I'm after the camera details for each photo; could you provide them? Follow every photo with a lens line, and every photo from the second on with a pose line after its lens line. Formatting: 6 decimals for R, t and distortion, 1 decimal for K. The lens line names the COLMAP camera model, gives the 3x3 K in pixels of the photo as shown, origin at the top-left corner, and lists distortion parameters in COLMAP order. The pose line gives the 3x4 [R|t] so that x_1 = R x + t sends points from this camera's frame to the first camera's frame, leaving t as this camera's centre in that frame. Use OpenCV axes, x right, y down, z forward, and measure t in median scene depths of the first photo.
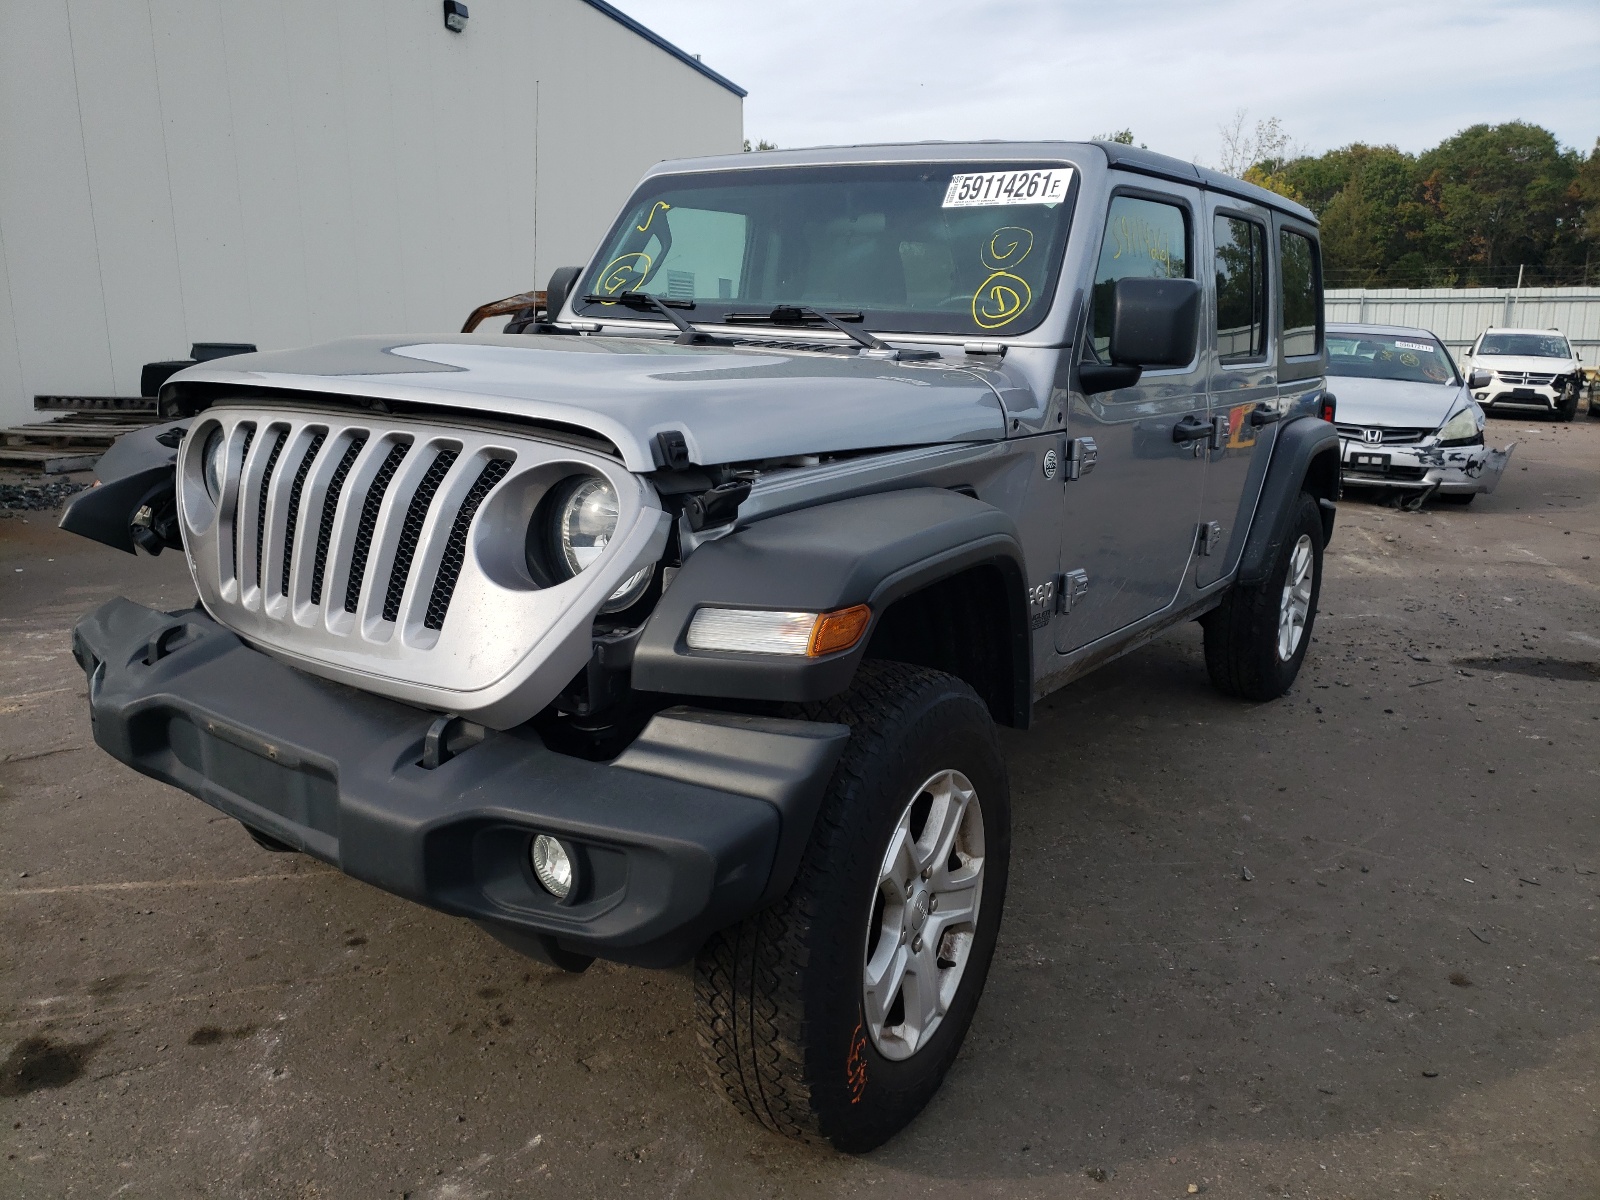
lens RADIAL K [[1243.2, 0, 800.0], [0, 1243.2, 600.0], [0, 0, 1]] dist [0.052144, -0.013369]
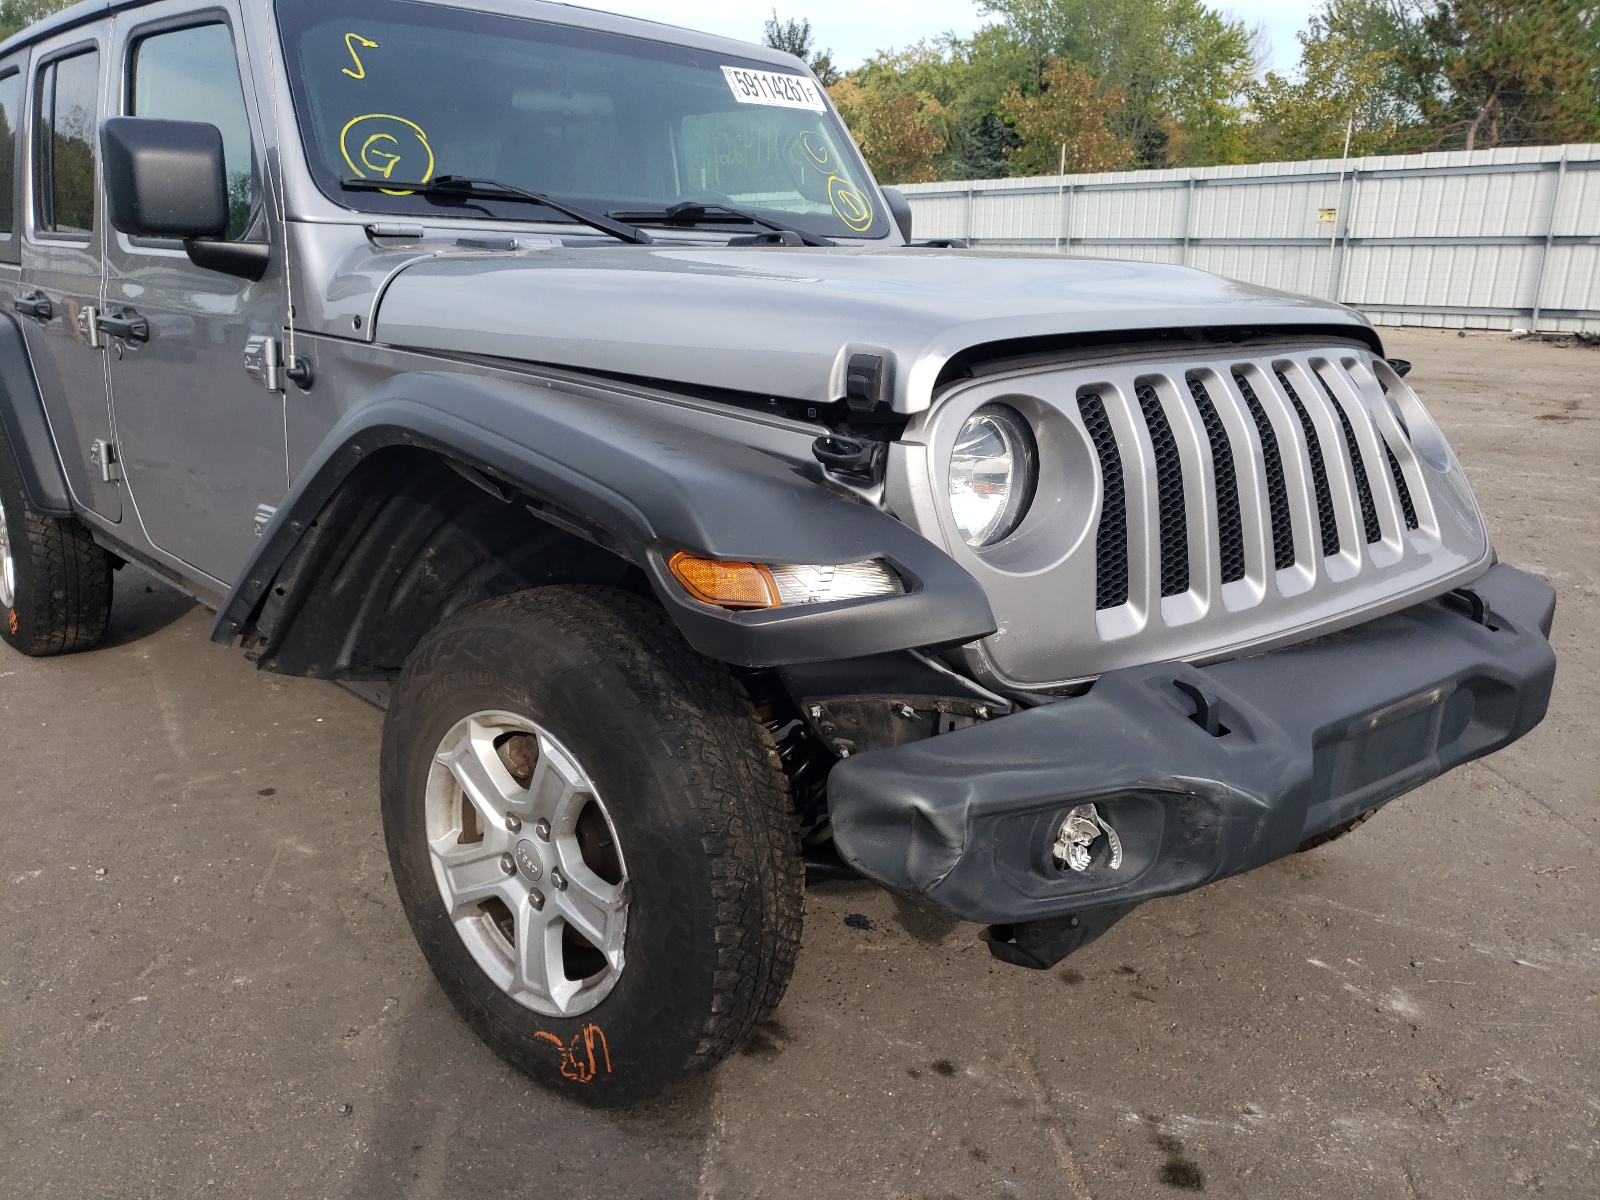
lens RADIAL K [[1243.2, 0, 800.0], [0, 1243.2, 600.0], [0, 0, 1]] dist [0.052144, -0.013369]
pose [[0.235212, -0.283321, 0.929734, -0.896792], [0.199443, 0.950285, 0.239127, -0.175078], [-0.951261, 0.129184, 0.280025, 0.751195]]
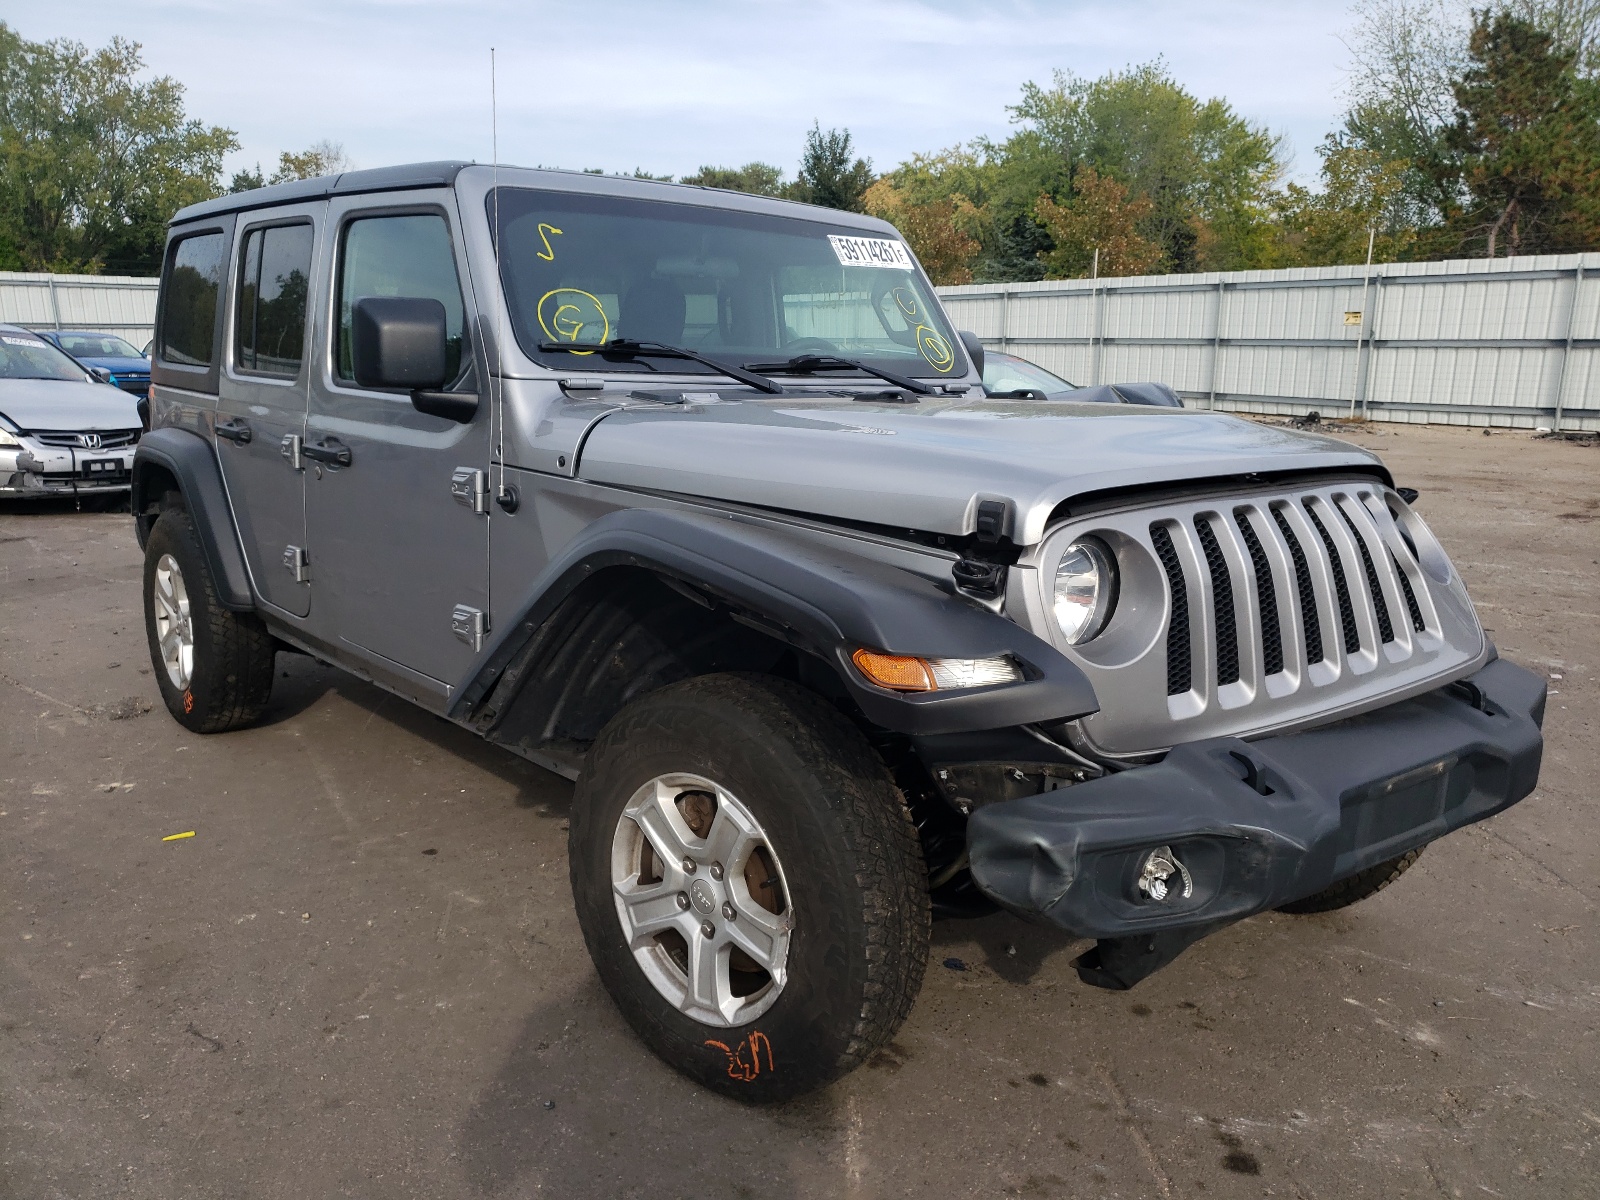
lens RADIAL K [[1237.0, 0, 821.9], [0, 1237.0, 604.5], [0, 0, 1]] dist [0.045674, 0.002923]
pose [[0.246704, -0.220318, 0.943714, -1.048755], [0.197059, 0.964874, 0.173743, -0.221398], [-0.948844, 0.143105, 0.281454, 0.761594]]
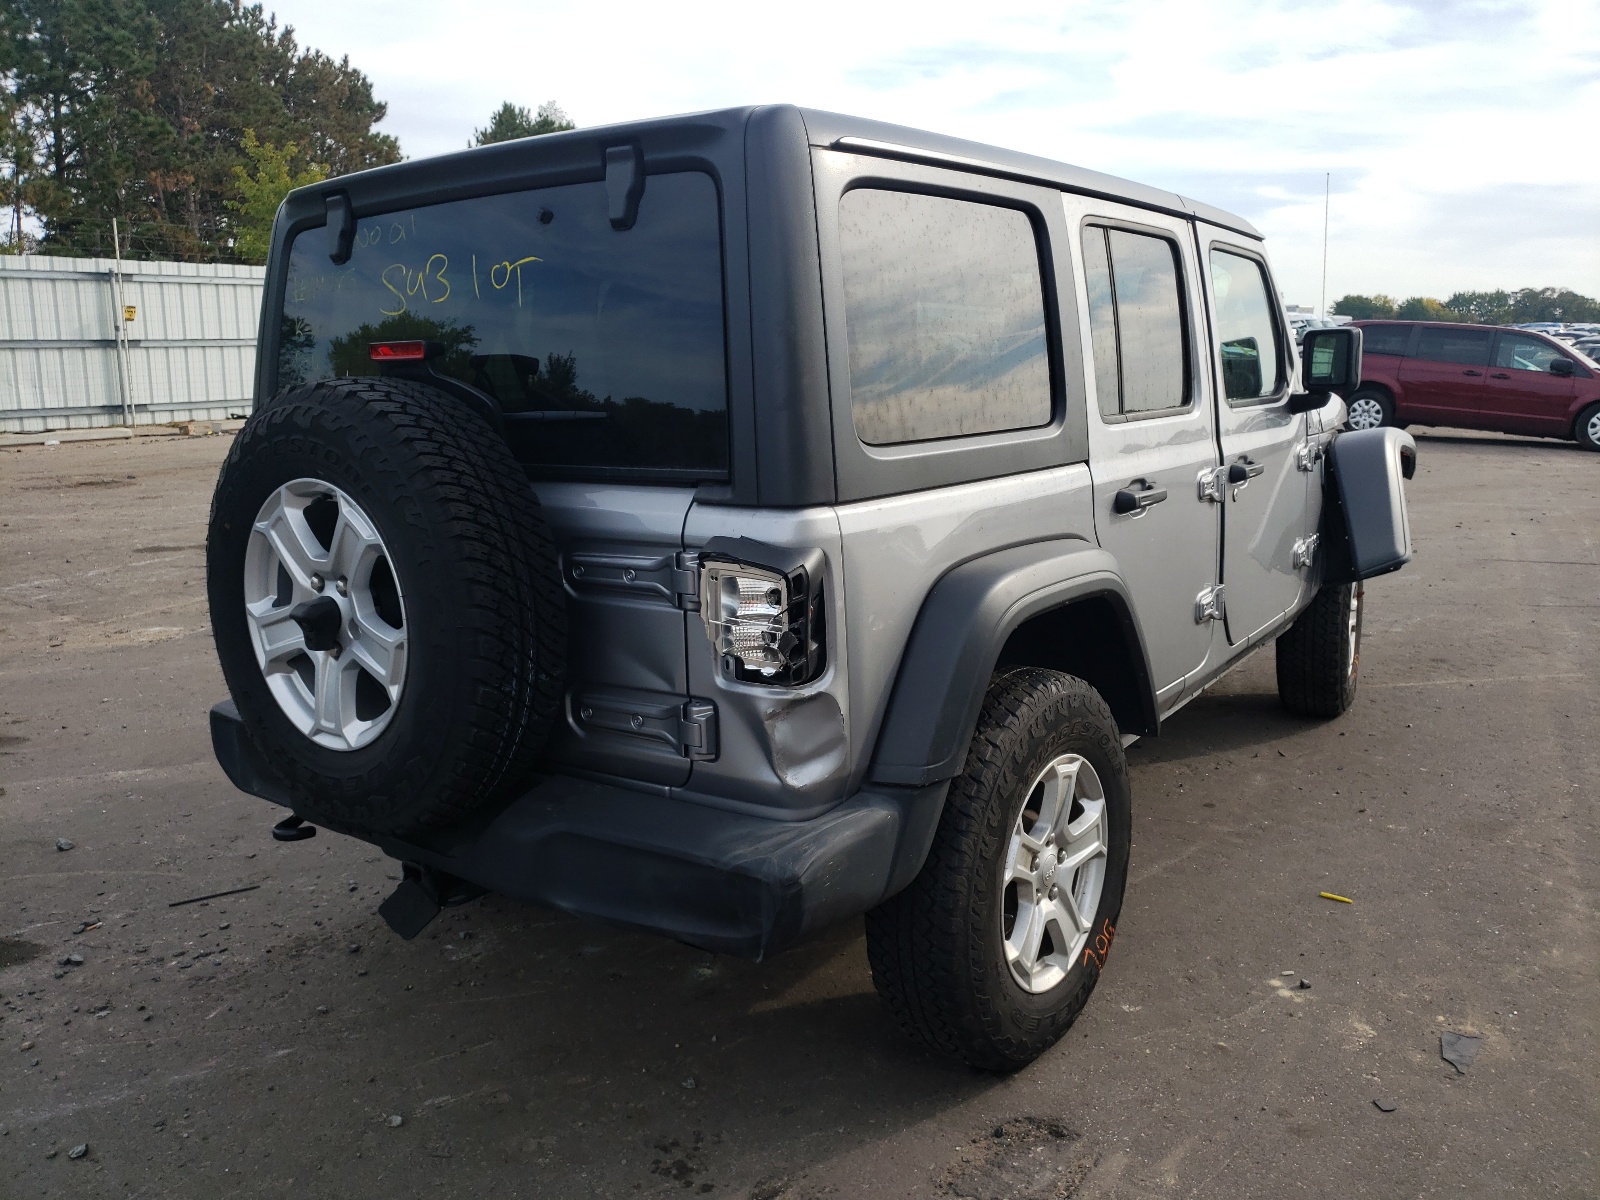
lens RADIAL K [[1304.7, 0, 800.0], [0, 1304.7, 600.0], [0, 0, 1]] dist [-0.009651, -0.007882]
pose [[-0.999725, -0.019244, 0.013395, 3.541673], [-0.012389, 0.918588, 0.395023, -1.444009], [-0.019907, 0.394749, -0.918574, 7.030310]]
